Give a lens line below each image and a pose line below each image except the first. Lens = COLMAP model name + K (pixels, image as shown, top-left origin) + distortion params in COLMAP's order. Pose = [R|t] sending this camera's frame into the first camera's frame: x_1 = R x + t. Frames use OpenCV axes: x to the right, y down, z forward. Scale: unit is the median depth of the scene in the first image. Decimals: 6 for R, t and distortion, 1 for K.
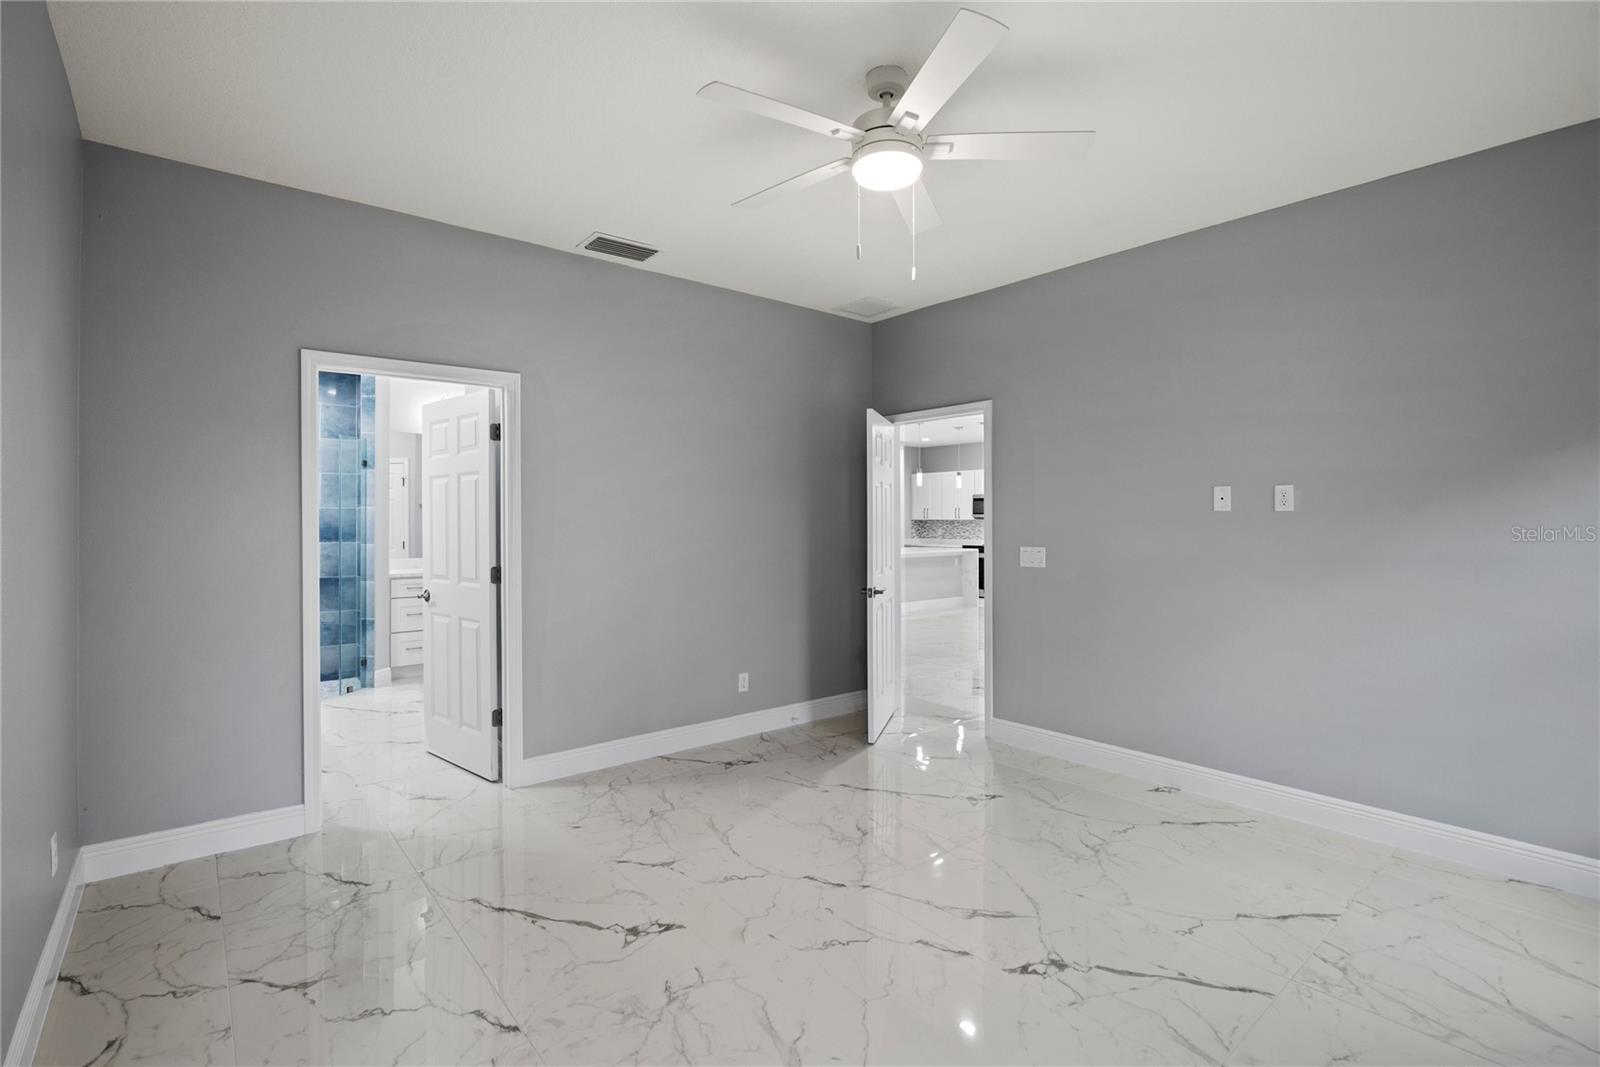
lens RADIAL K [[737.4, 0, 795.4], [0, 737.4, 528.6], [0, 0, 1]] dist [-0.016916, -0.001071]
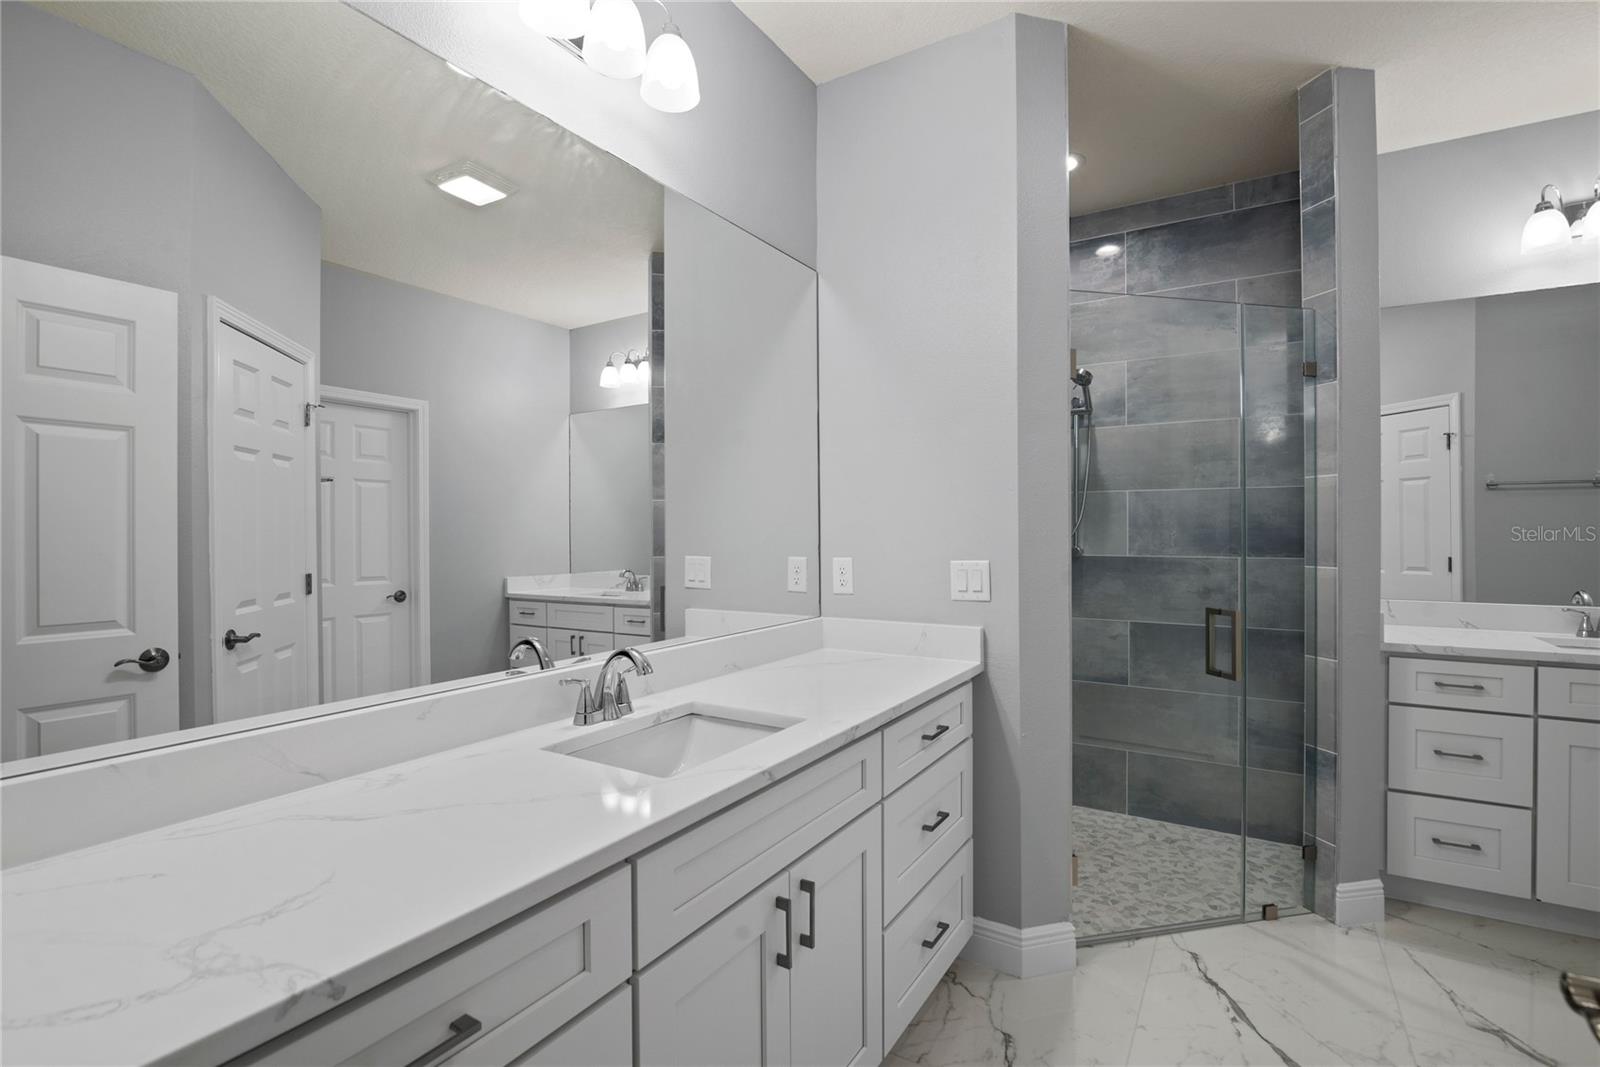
lens RADIAL K [[737.4, 0, 794.3], [0, 737.4, 528.8], [0, 0, 1]] dist [-0.016916, -0.001071]
pose [[0.322377, -0.001689, -0.946610, -0.288603], [0.003495, 0.999994, -0.000594, -0.000680], [0.946605, -0.003117, 0.322381, 0.582938]]
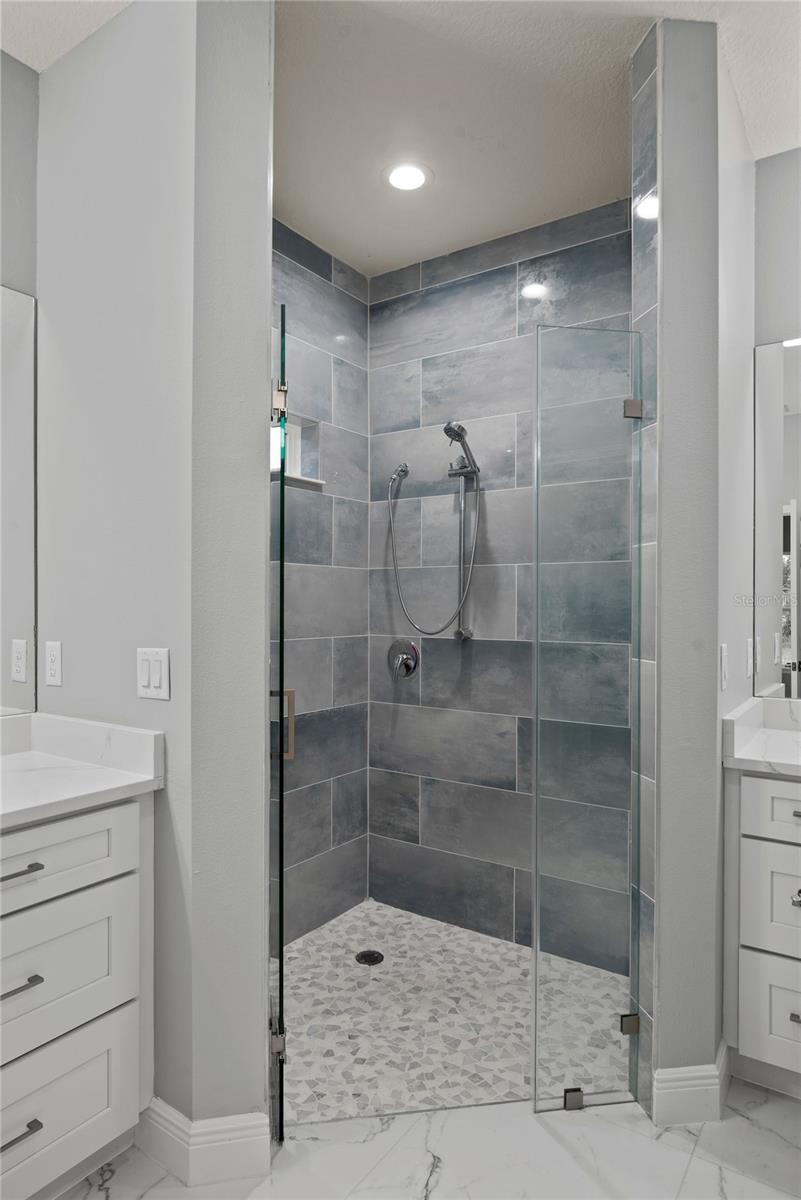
lens RADIAL K [[719.0, 0, 399.1], [0, 719.0, 602.2], [0, 0, 1]] dist [-0.004031, -0.002405]
pose [[0.276237, -0.001008, -0.961089, -0.306171], [-0.004458, 0.999987, -0.002330, -0.002936], [0.961079, 0.004928, 0.276229, 0.800305]]
